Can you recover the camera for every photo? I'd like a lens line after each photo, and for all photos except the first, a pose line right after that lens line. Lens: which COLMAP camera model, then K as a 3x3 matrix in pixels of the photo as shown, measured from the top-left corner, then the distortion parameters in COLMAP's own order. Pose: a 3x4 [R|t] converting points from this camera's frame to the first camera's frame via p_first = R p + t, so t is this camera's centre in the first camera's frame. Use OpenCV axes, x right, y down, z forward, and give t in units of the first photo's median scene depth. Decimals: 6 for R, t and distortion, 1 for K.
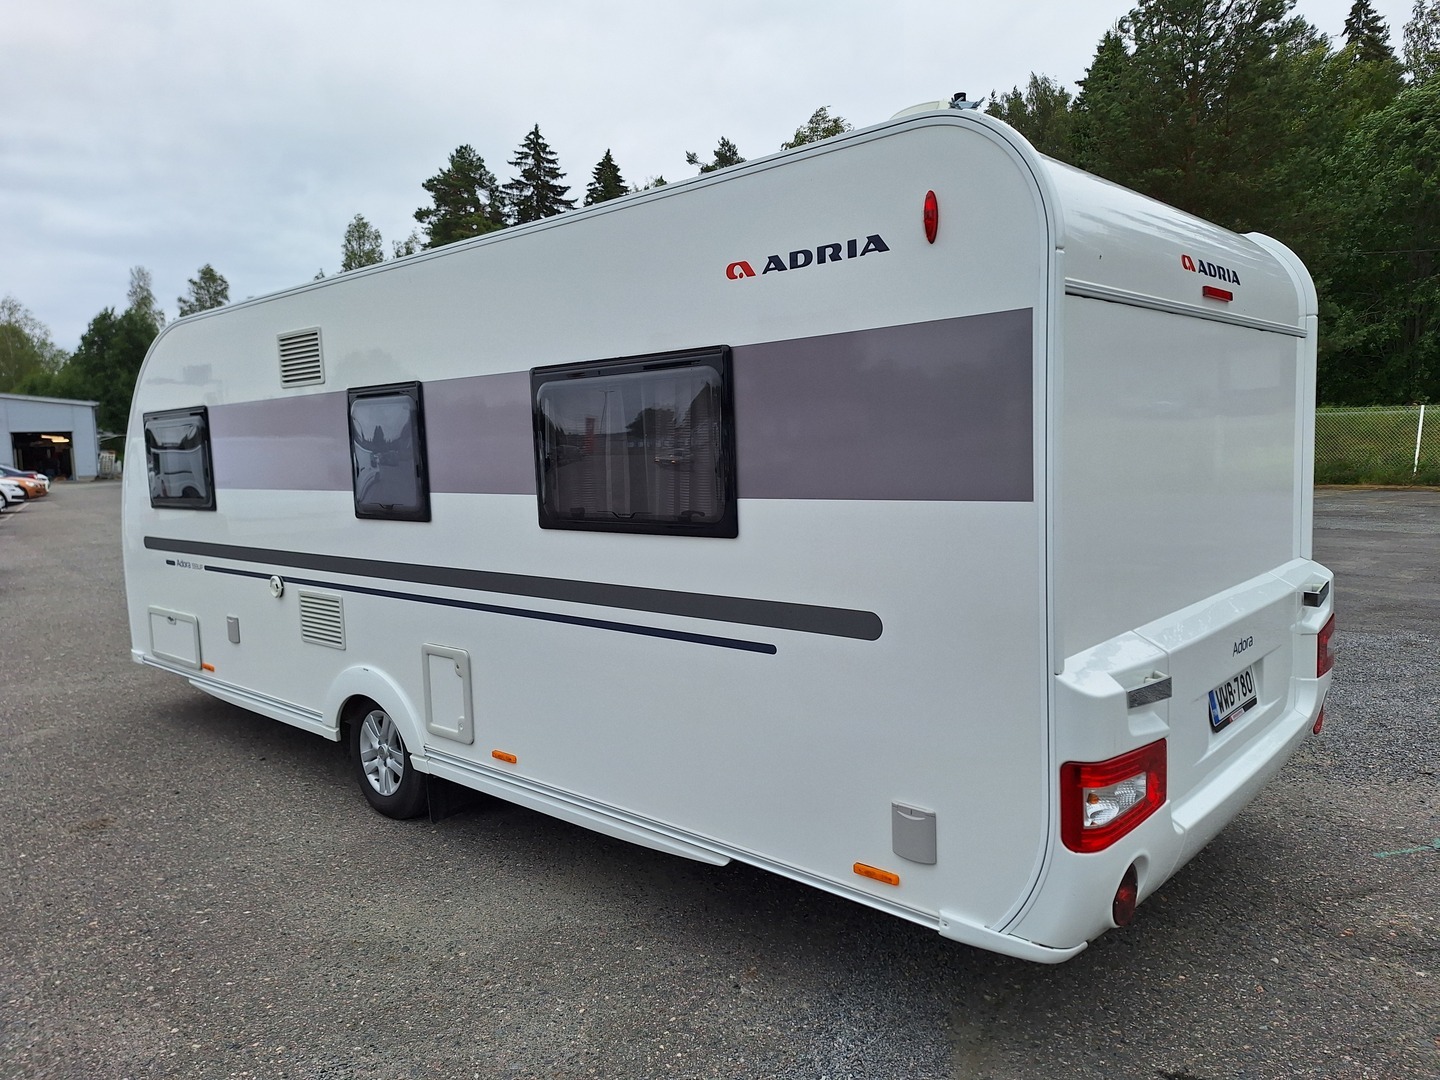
lens RADIAL K [[1024.8, 0, 723.5], [0, 1024.8, 537.6], [0, 0, 1]] dist [0.007233, -0.002740]
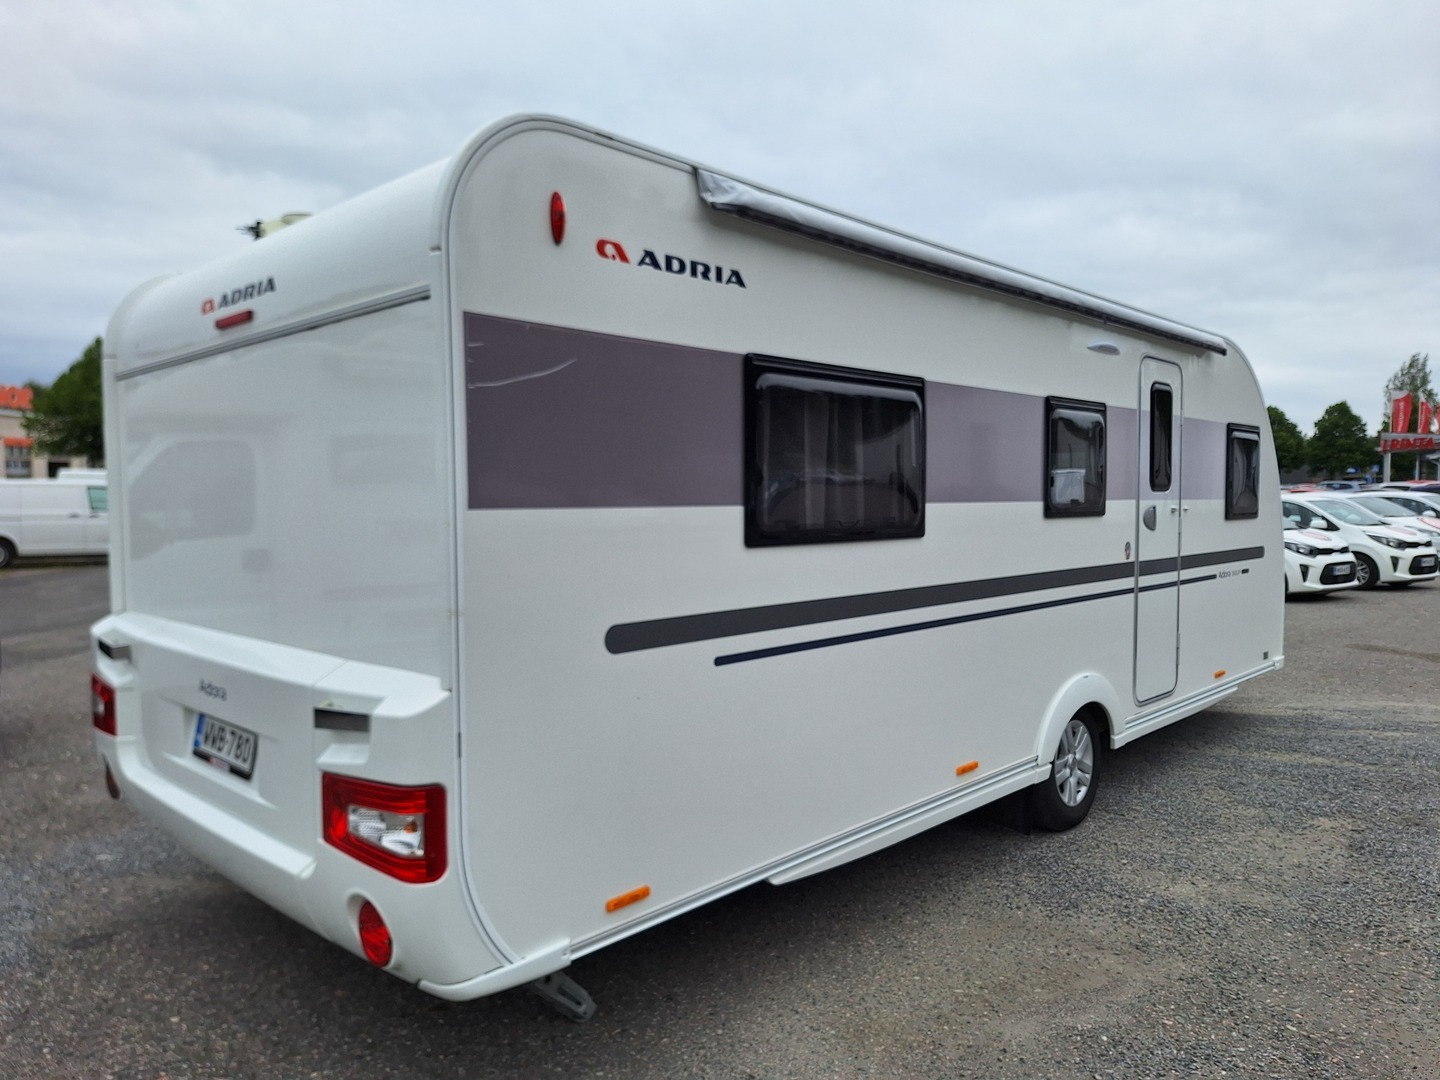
lens RADIAL K [[1024.8, 0, 725.1], [0, 1024.8, 555.0], [0, 0, 1]] dist [0.007233, -0.002740]
pose [[0.007568, -0.066146, 0.997781, -0.982129], [0.048456, 0.996662, 0.065704, -0.056467], [-0.998797, 0.047851, 0.010747, 1.000281]]
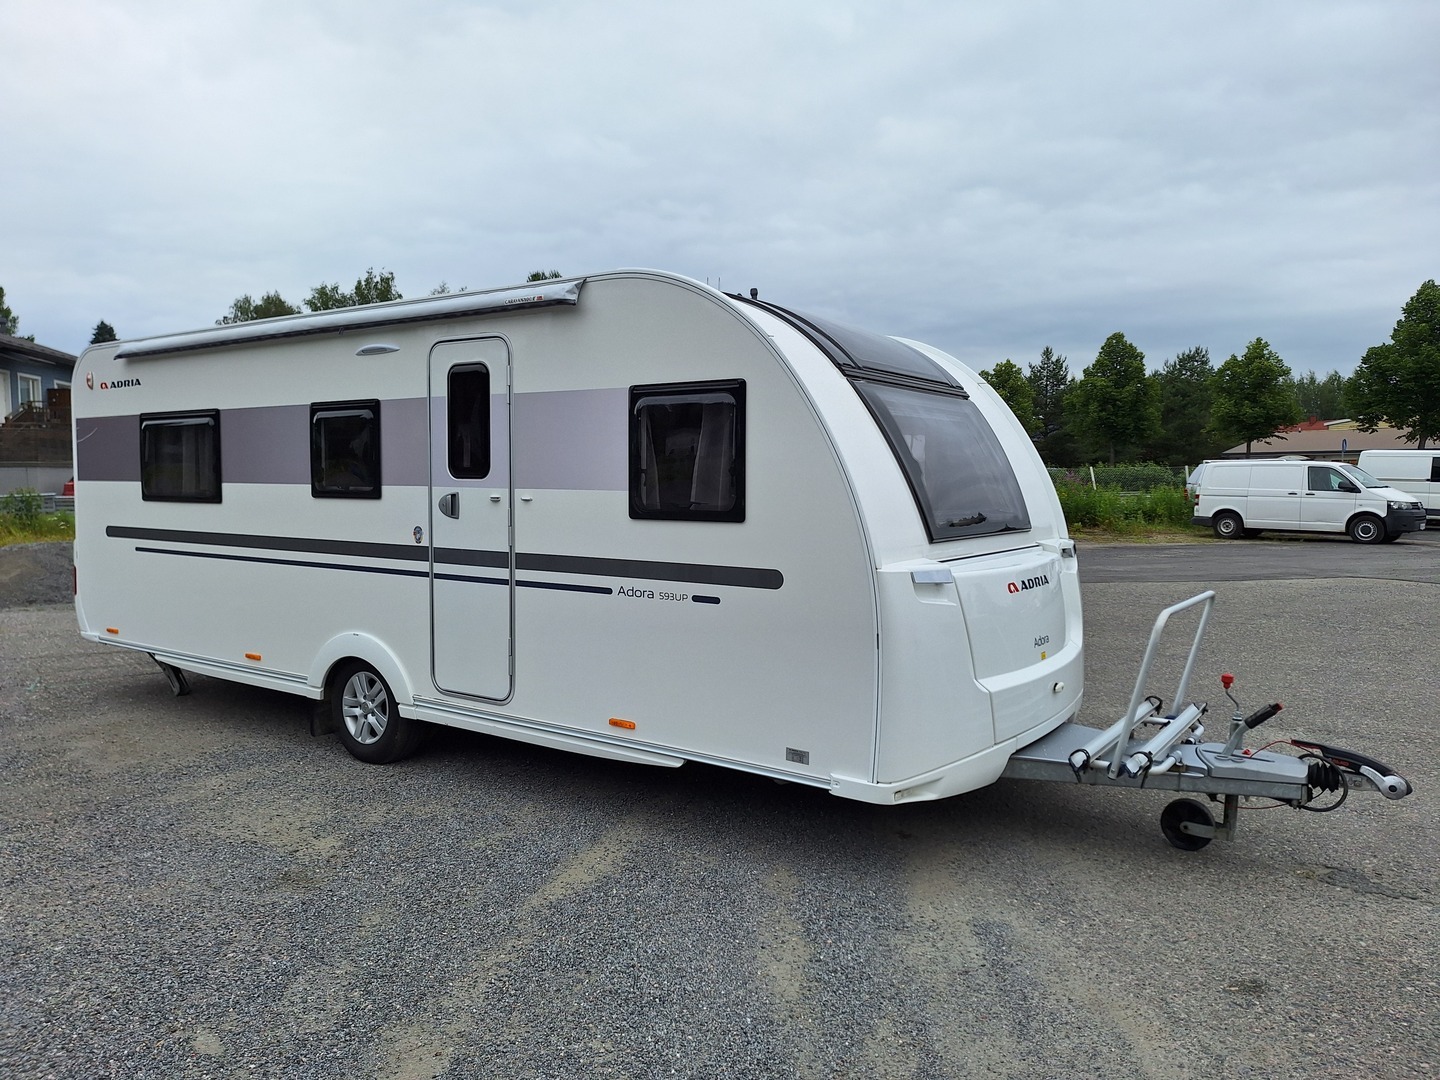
lens RADIAL K [[1024.8, 0, 725.4], [0, 1024.8, 532.6], [0, 0, 1]] dist [0.007233, -0.002740]
pose [[0.989051, -0.013243, 0.146981, 0.577727], [0.011311, 0.999838, 0.013973, 0.034445], [-0.147143, -0.012158, 0.989041, -0.958639]]
